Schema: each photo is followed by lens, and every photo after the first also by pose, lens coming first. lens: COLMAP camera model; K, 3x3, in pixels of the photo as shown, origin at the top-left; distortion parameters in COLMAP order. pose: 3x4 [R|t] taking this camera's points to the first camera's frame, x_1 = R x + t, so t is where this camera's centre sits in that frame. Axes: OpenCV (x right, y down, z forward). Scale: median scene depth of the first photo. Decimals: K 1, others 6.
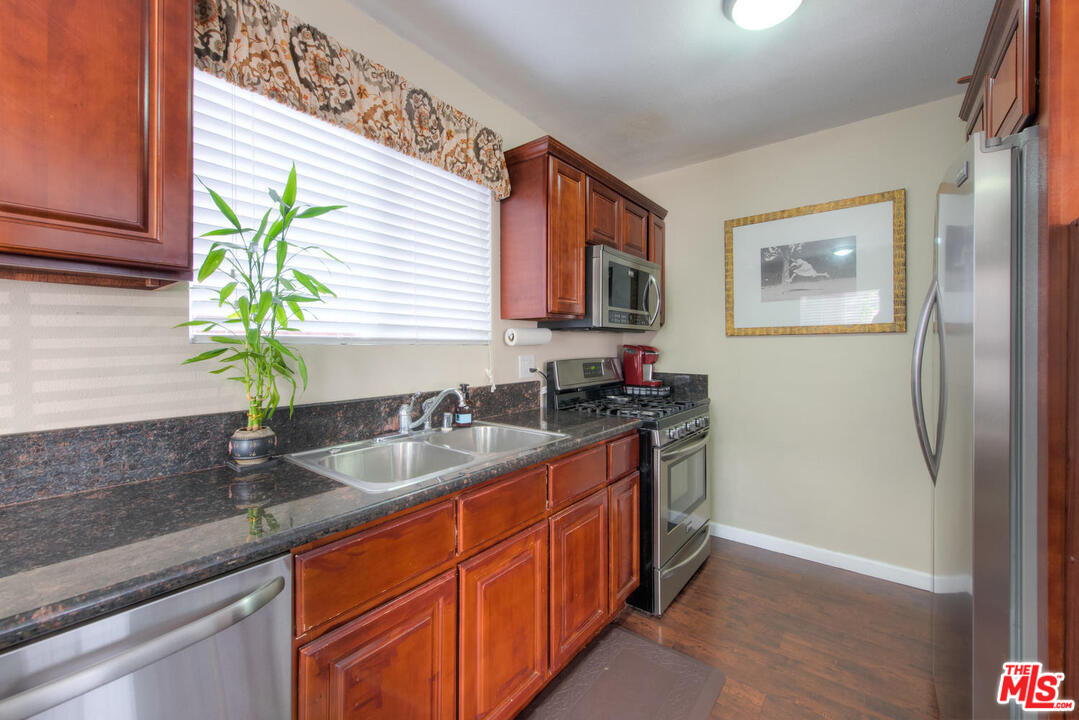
lens RADIAL K [[425.3, 0, 535.6], [0, 425.3, 350.7], [0, 0, 1]] dist [0.009496, -0.001502]
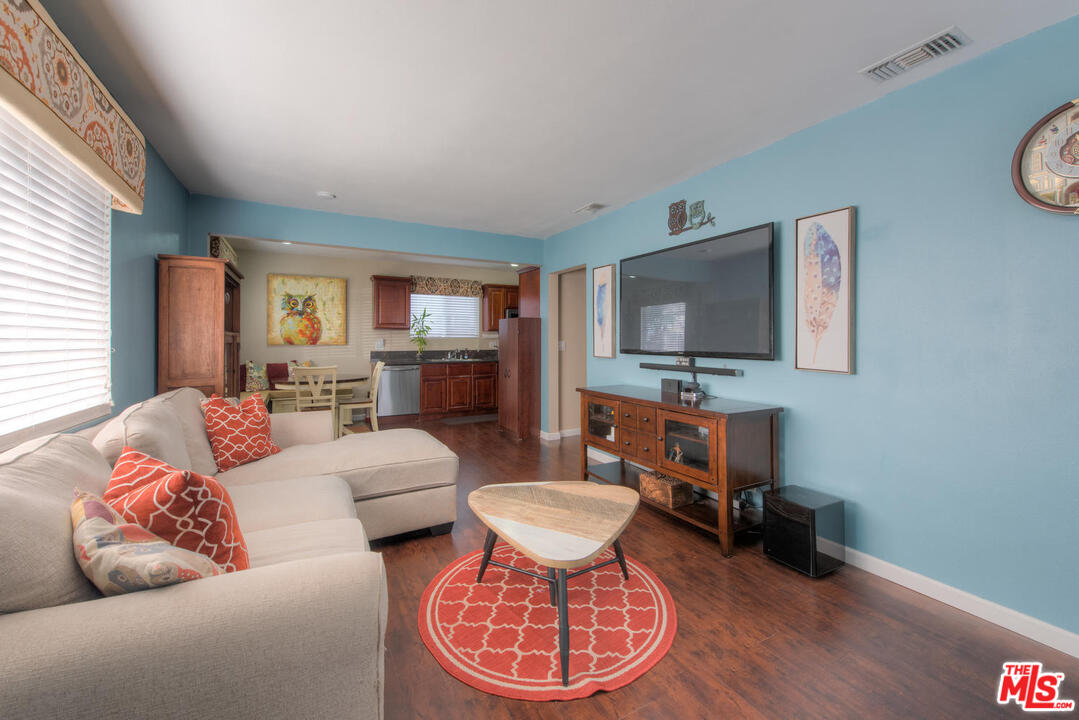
lens RADIAL K [[425.3, 0, 547.8], [0, 425.3, 339.8], [0, 0, 1]] dist [0.009496, -0.001502]
pose [[0.926615, 0.001934, -0.376006, 2.290577], [-0.004732, 0.999968, -0.006518, 0.021849], [0.375982, 0.007819, 0.926594, -2.703439]]
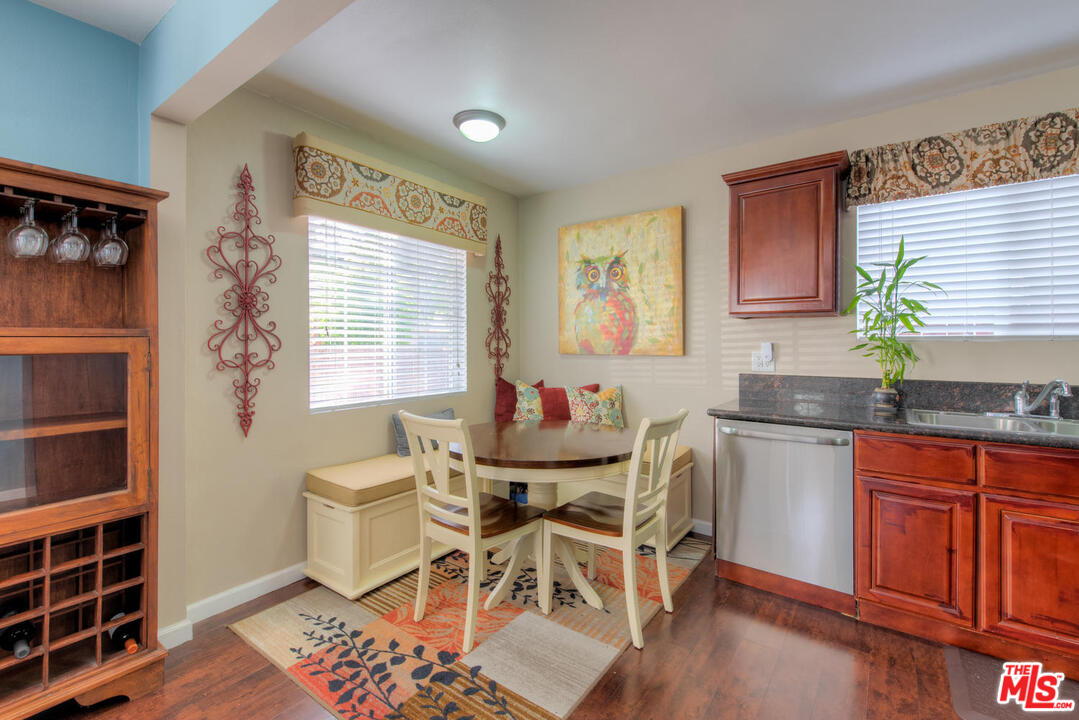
lens RADIAL K [[474.4, 0, 533.4], [0, 474.4, 344.5], [0, 0, 1]] dist [0.001274, -0.000786]
pose [[0.031182, 0.001421, -0.999513, 0.974085], [-0.008848, 0.999960, 0.001146, 0.006709], [0.999475, 0.008808, 0.031193, -0.407893]]
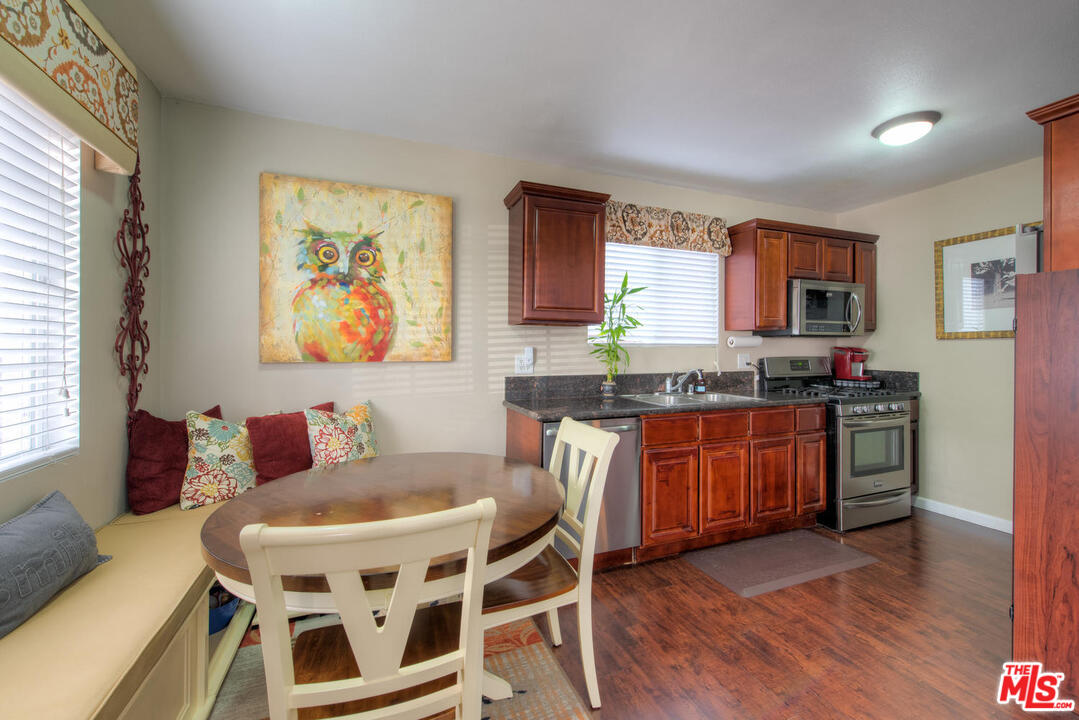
lens RADIAL K [[425.3, 0, 542.7], [0, 425.3, 347.1], [0, 0, 1]] dist [0.009496, -0.001502]
pose [[0.870826, 0.001900, -0.491588, 0.143436], [-0.007220, 0.999934, -0.008926, 0.008979], [0.491539, 0.011322, 0.870782, -0.957814]]
